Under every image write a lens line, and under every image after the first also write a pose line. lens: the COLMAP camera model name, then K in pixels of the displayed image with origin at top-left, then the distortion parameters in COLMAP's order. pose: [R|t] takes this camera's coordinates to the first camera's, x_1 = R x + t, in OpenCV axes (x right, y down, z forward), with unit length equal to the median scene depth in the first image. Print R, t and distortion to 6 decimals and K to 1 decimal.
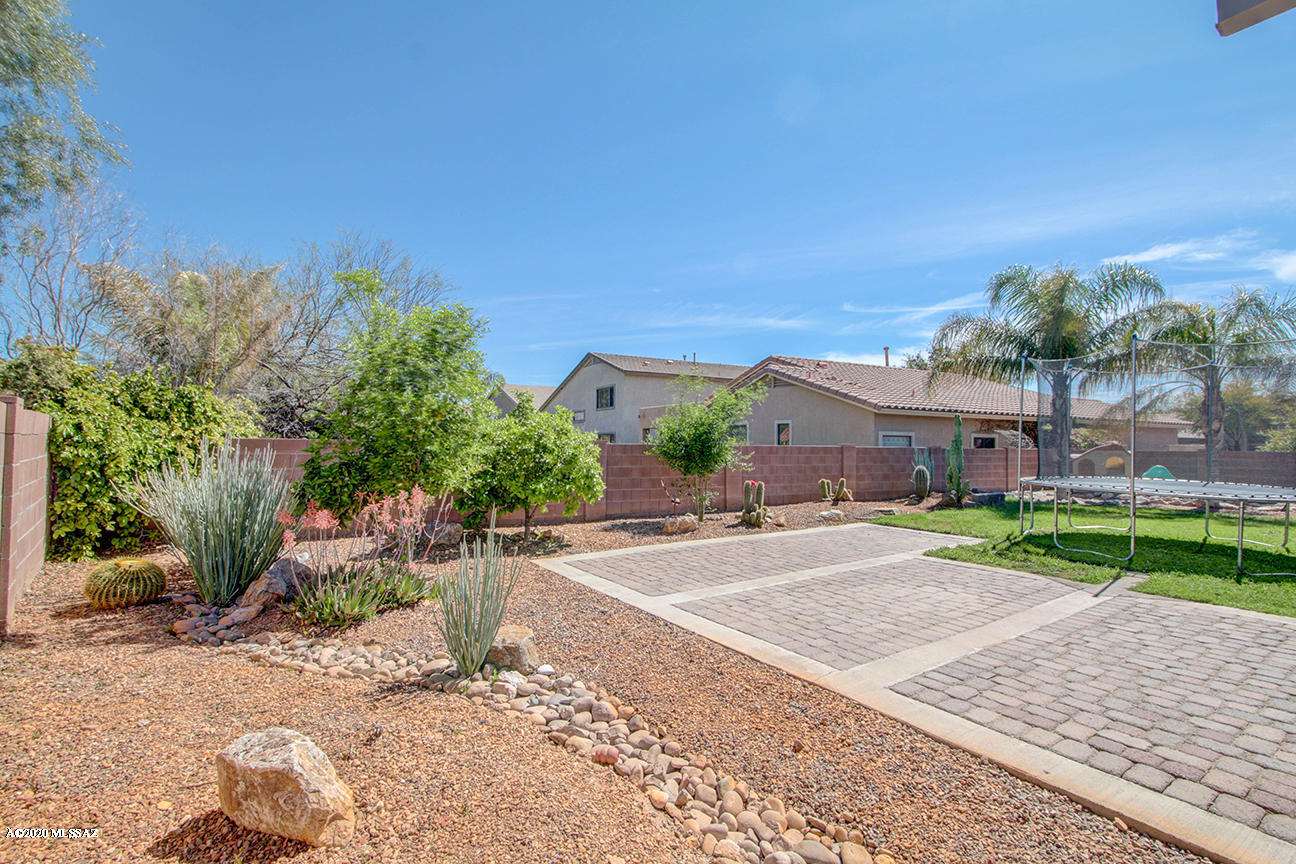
lens RADIAL K [[591.4, 0, 646.9], [0, 591.4, 430.8], [0, 0, 1]] dist [0.016899, -0.007290]
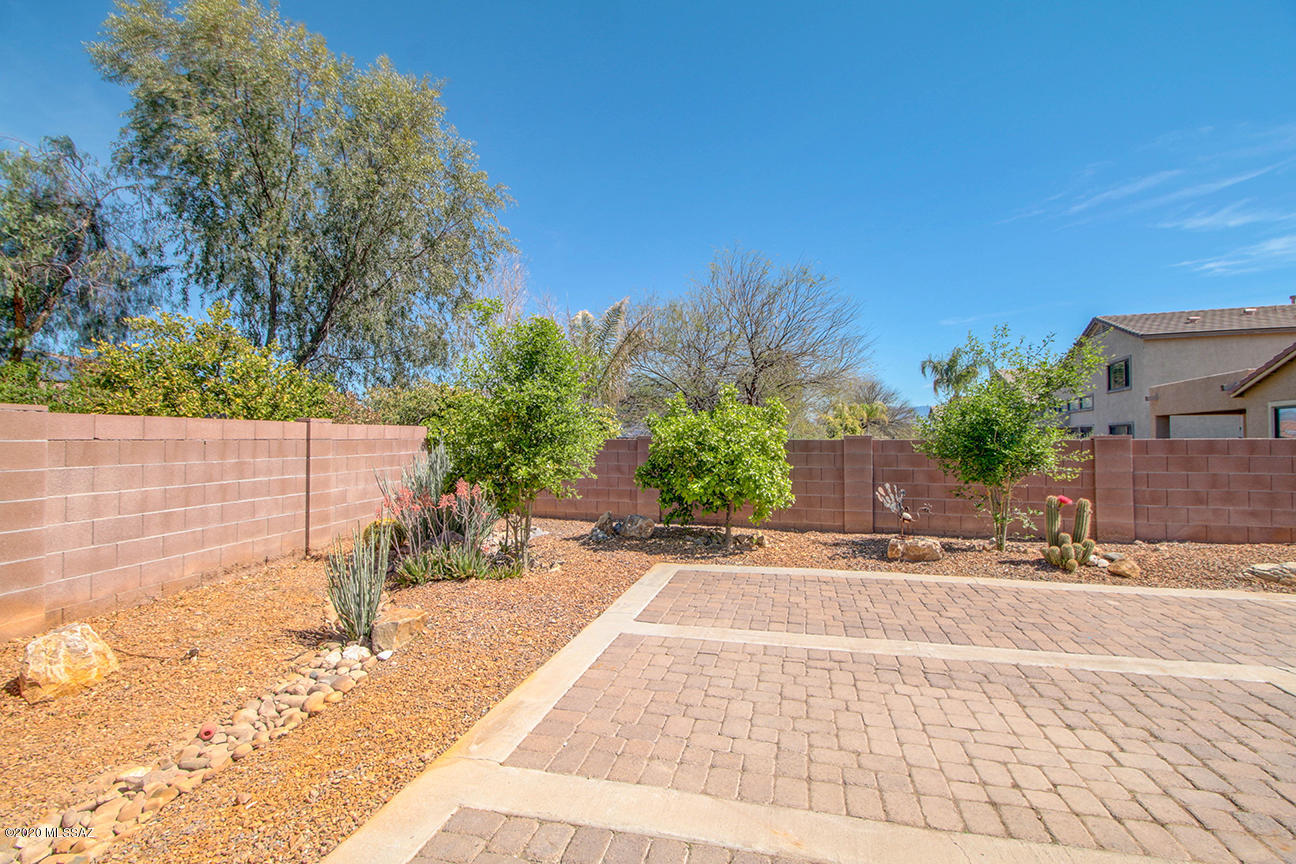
lens RADIAL K [[591.4, 0, 645.9], [0, 591.4, 433.4], [0, 0, 1]] dist [0.016899, -0.007290]
pose [[0.657906, -0.018018, -0.752885, 0.392386], [0.025956, 0.999662, -0.001242, 0.007309], [0.752653, -0.018725, 0.658151, 0.270453]]
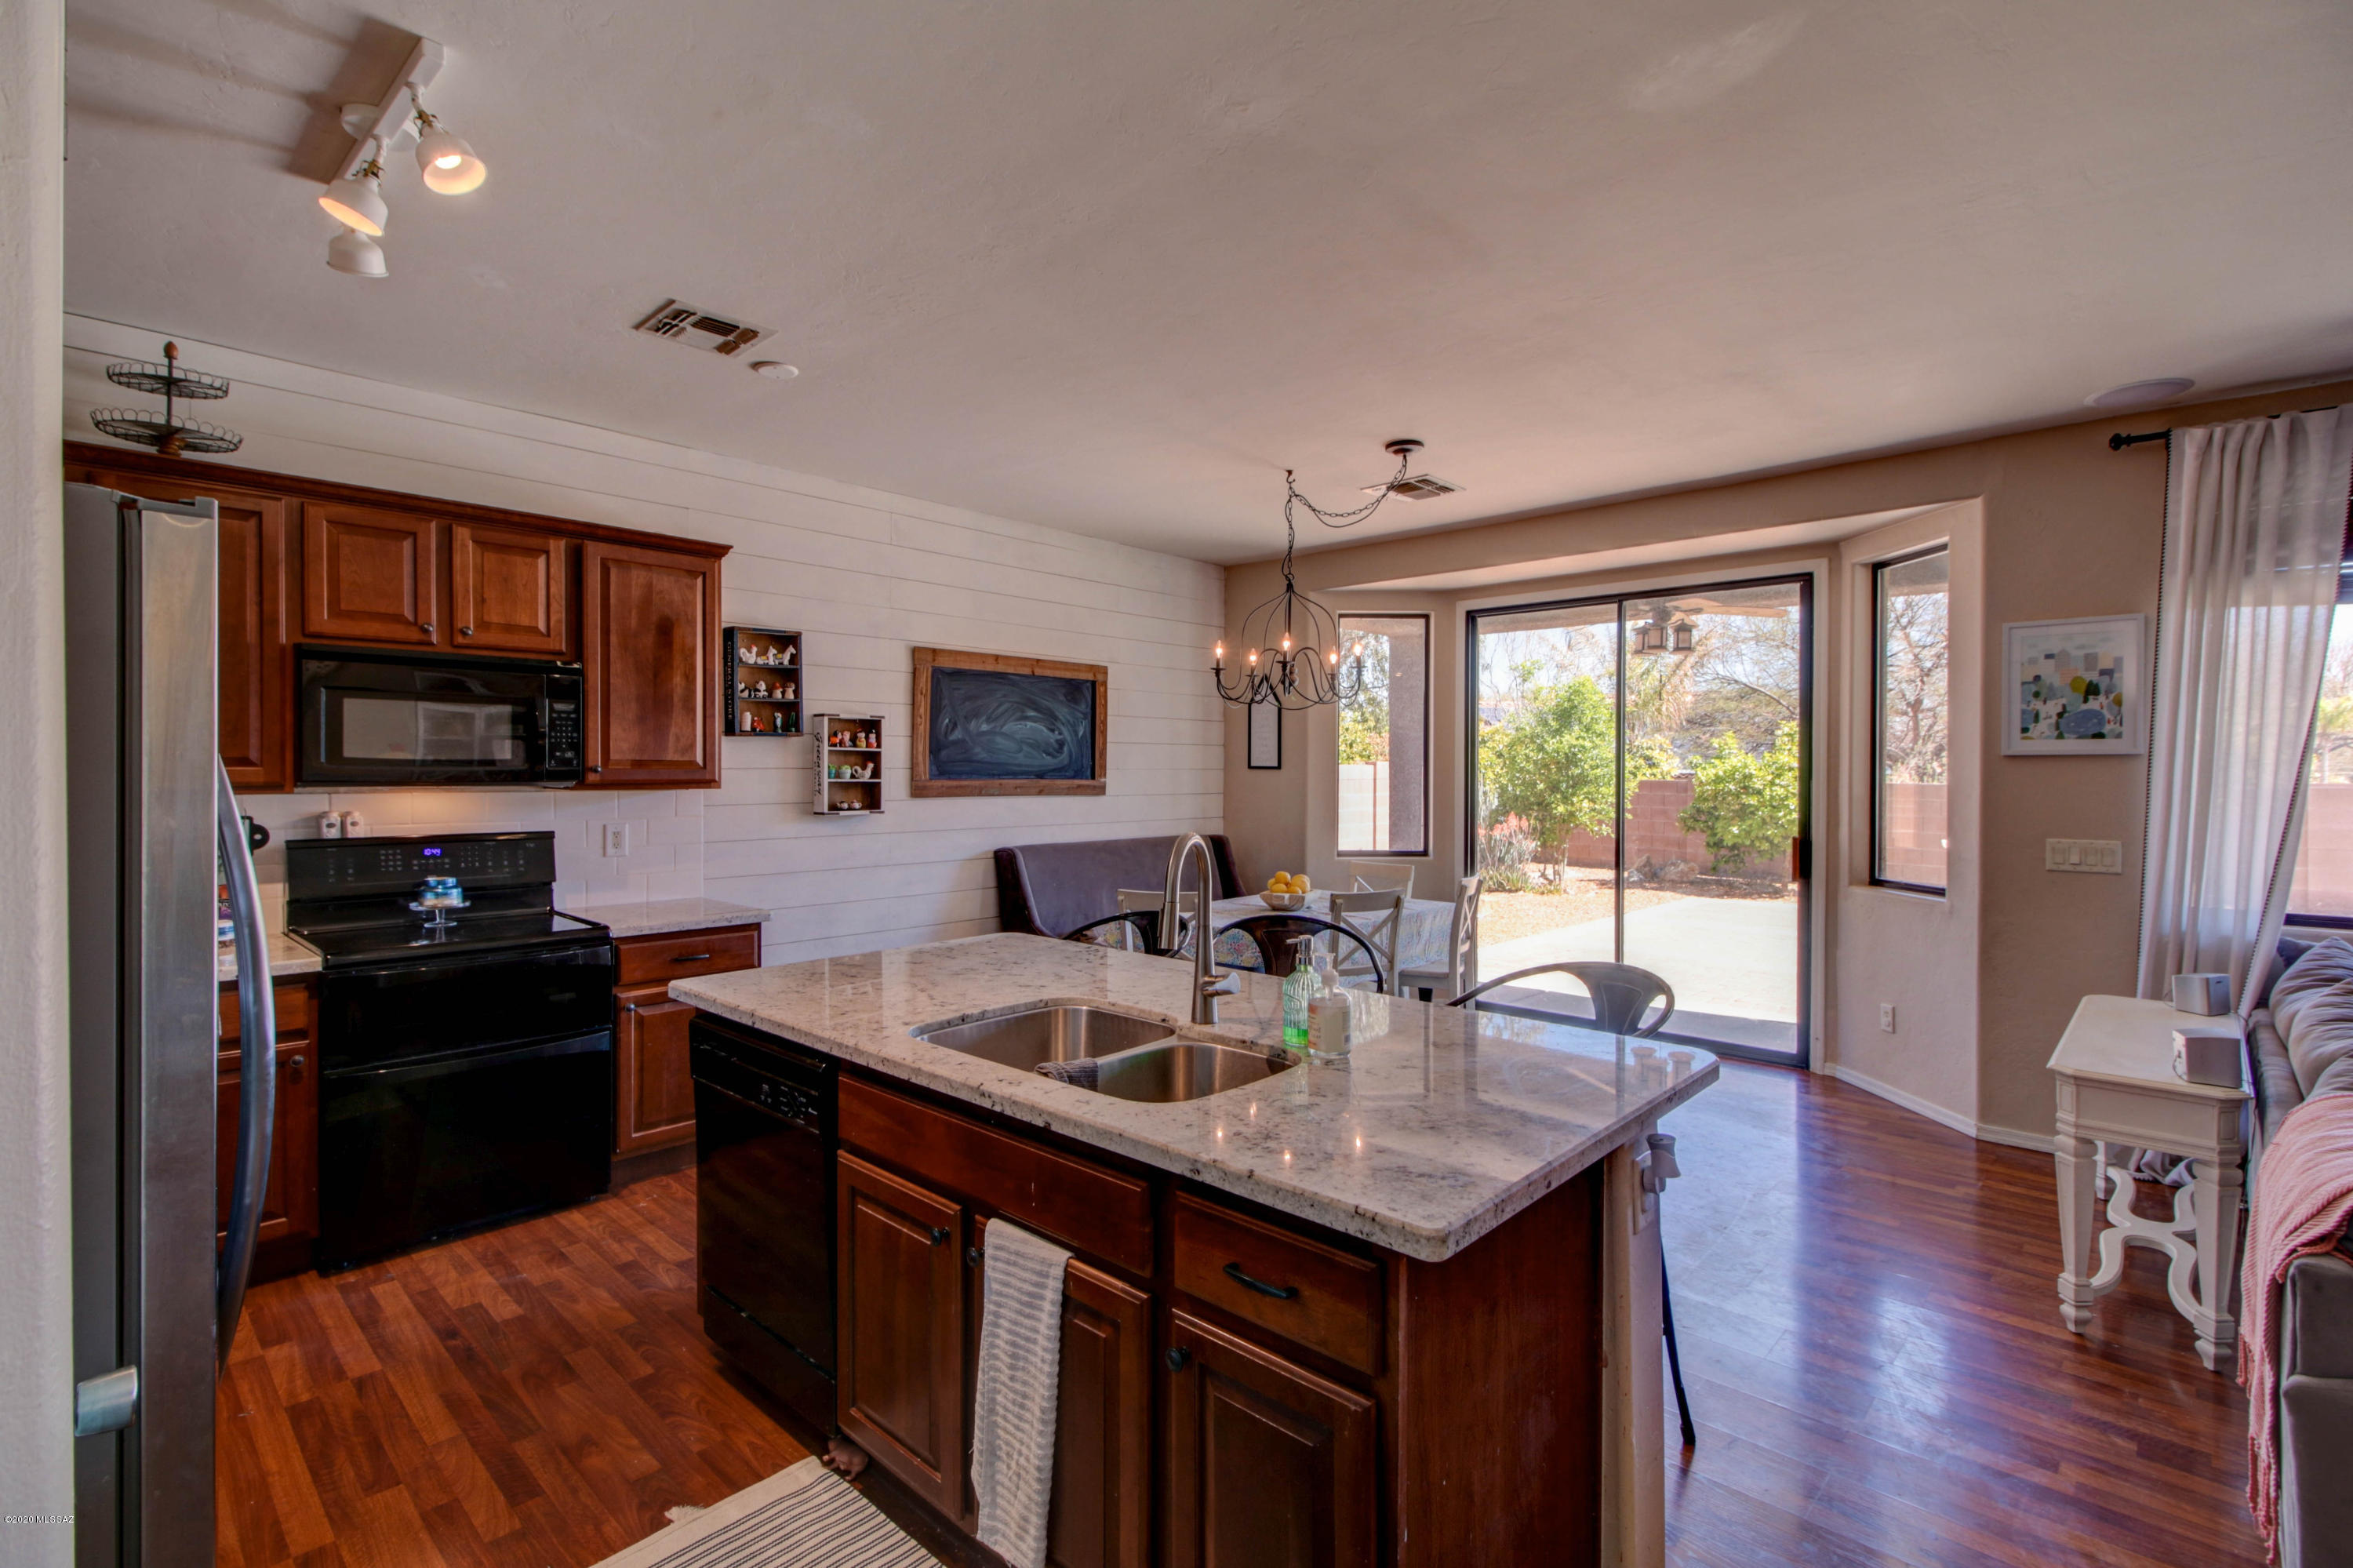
lens RADIAL K [[1073.7, 0, 1184.0], [0, 1073.7, 779.8], [0, 0, 1]] dist [0.016899, -0.007290]
pose [[0.209156, -0.000634, -0.977882, 1.102941], [0.023113, 0.999724, 0.004295, -0.011050], [0.977609, -0.023500, 0.209113, -0.191478]]
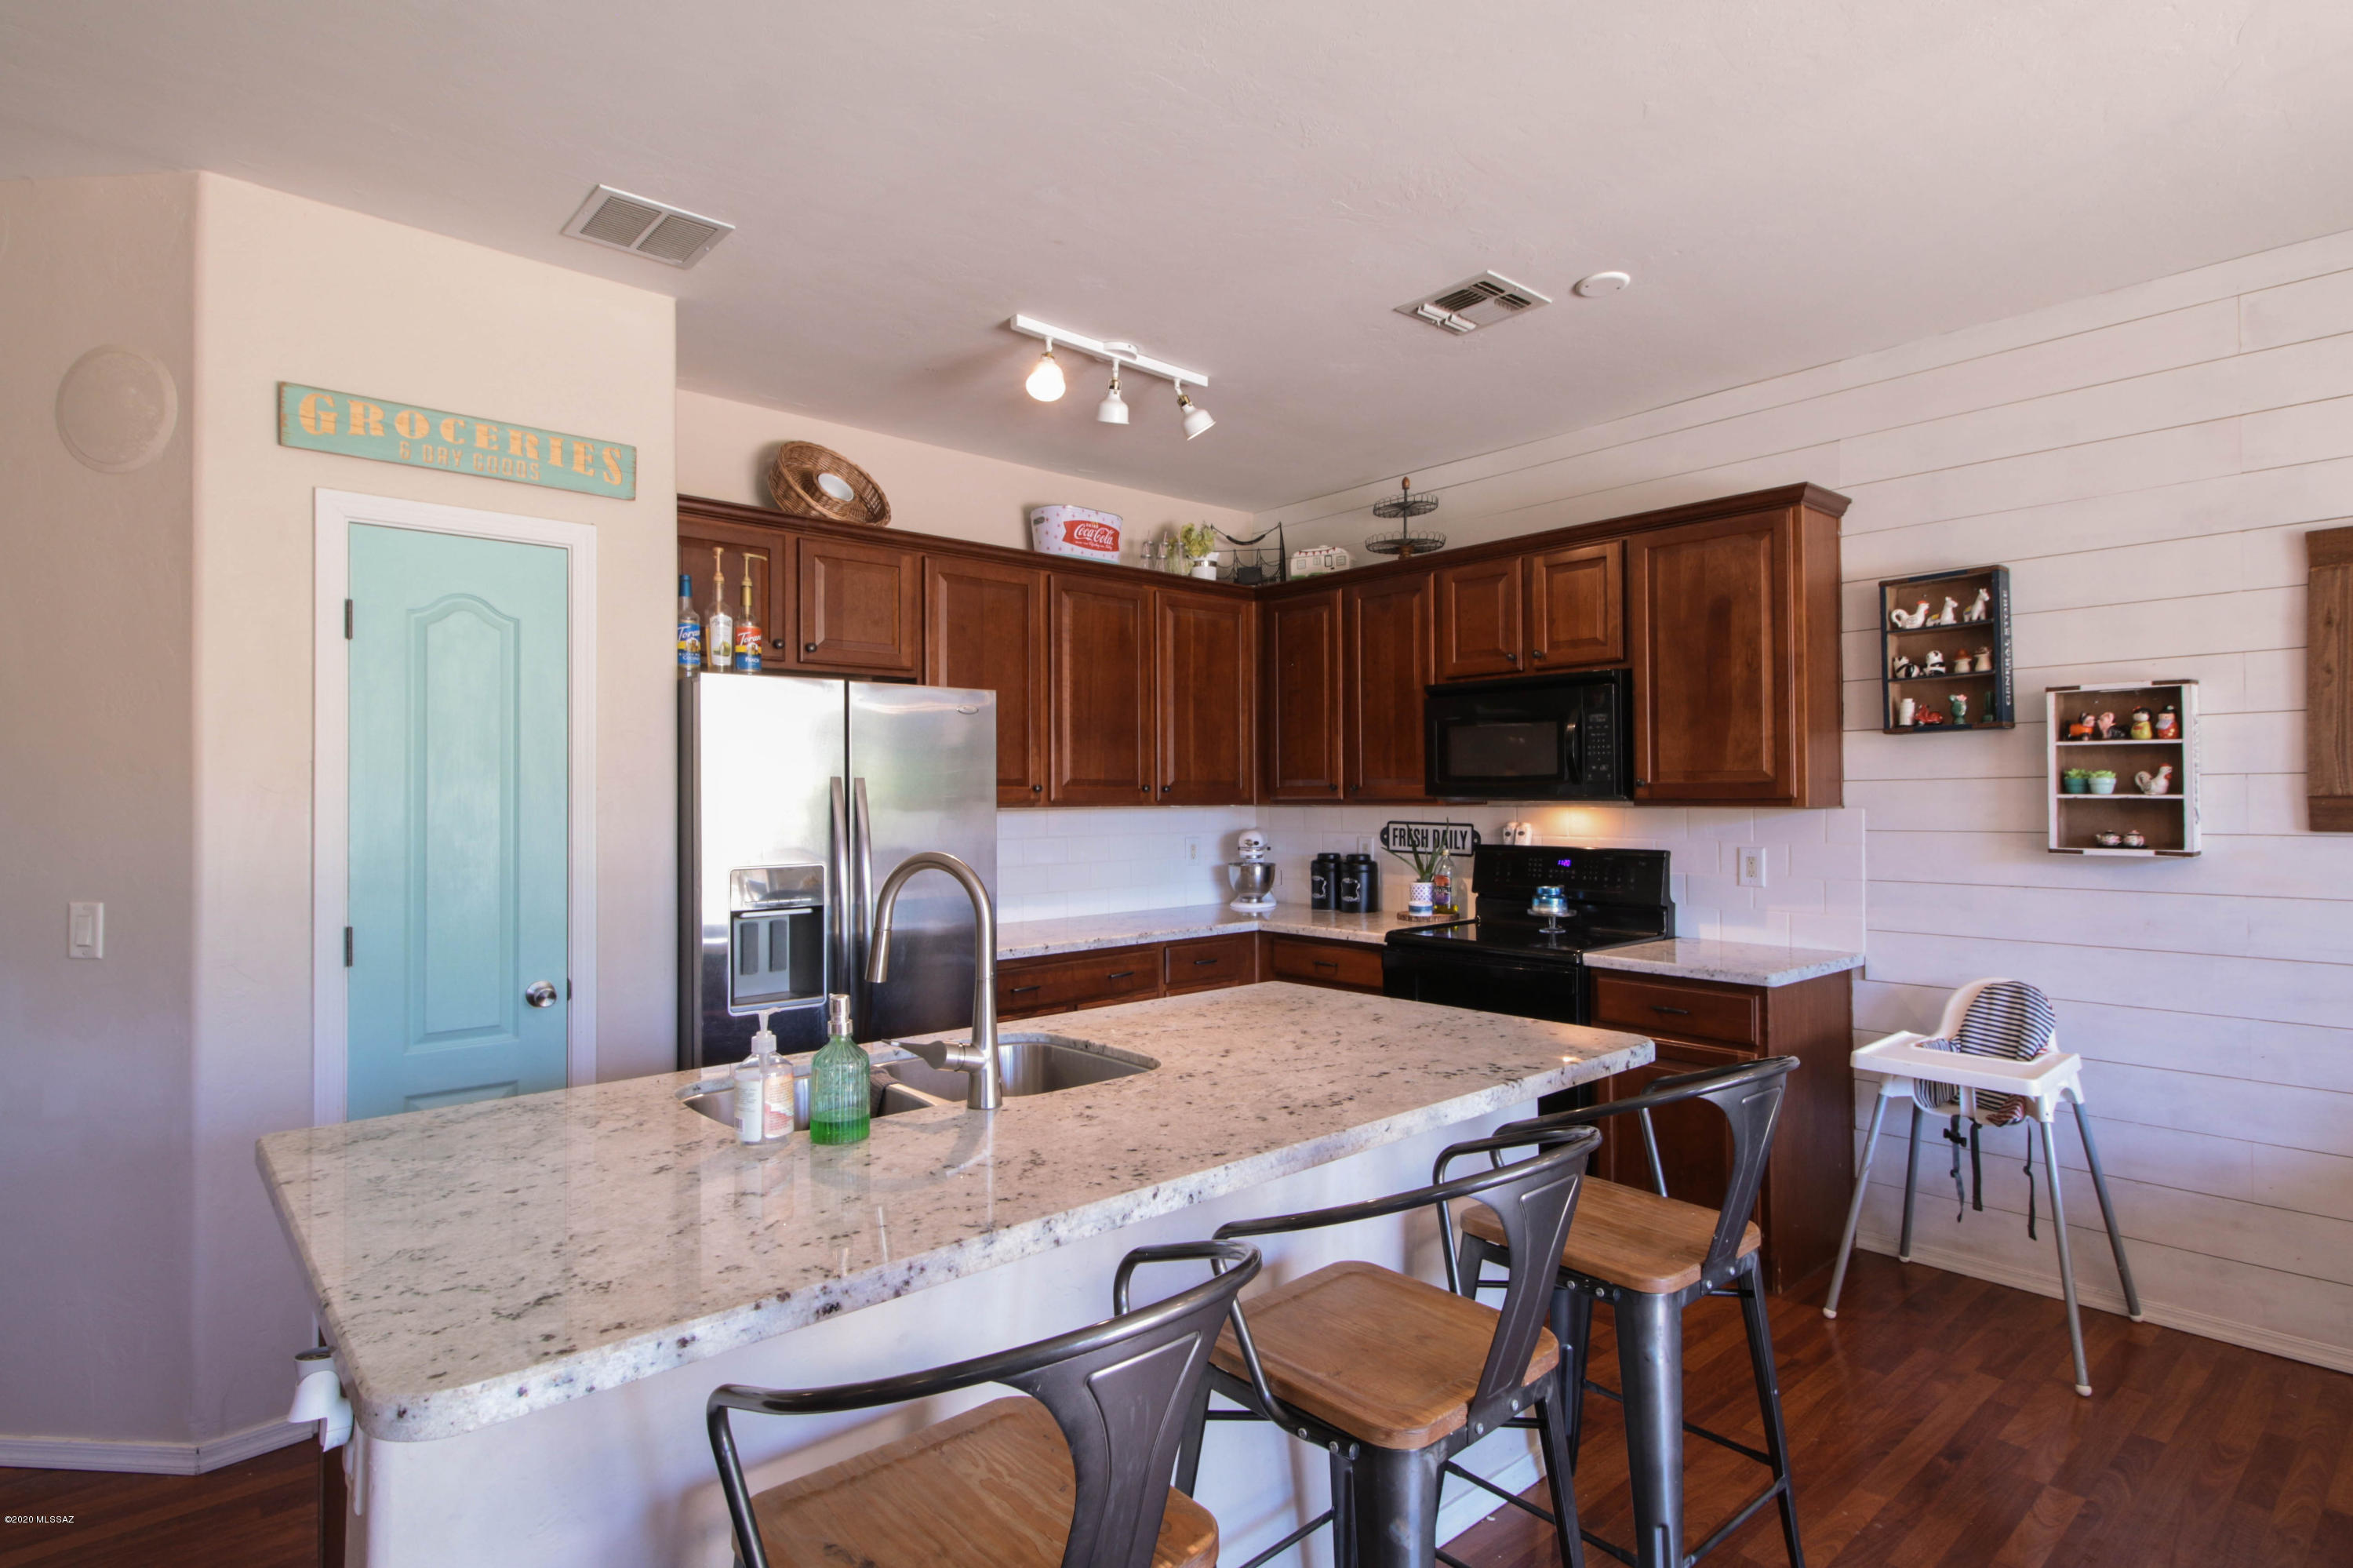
lens RADIAL K [[1192.0, 0, 1170.5], [0, 1192.0, 788.8], [0, 0, 1]] dist [0.010069, -0.001474]
pose [[-0.994019, -0.005164, -0.109089, 0.869175], [-0.001707, 0.999494, -0.031760, -0.003419], [0.109197, -0.031384, -0.993525, 0.058368]]
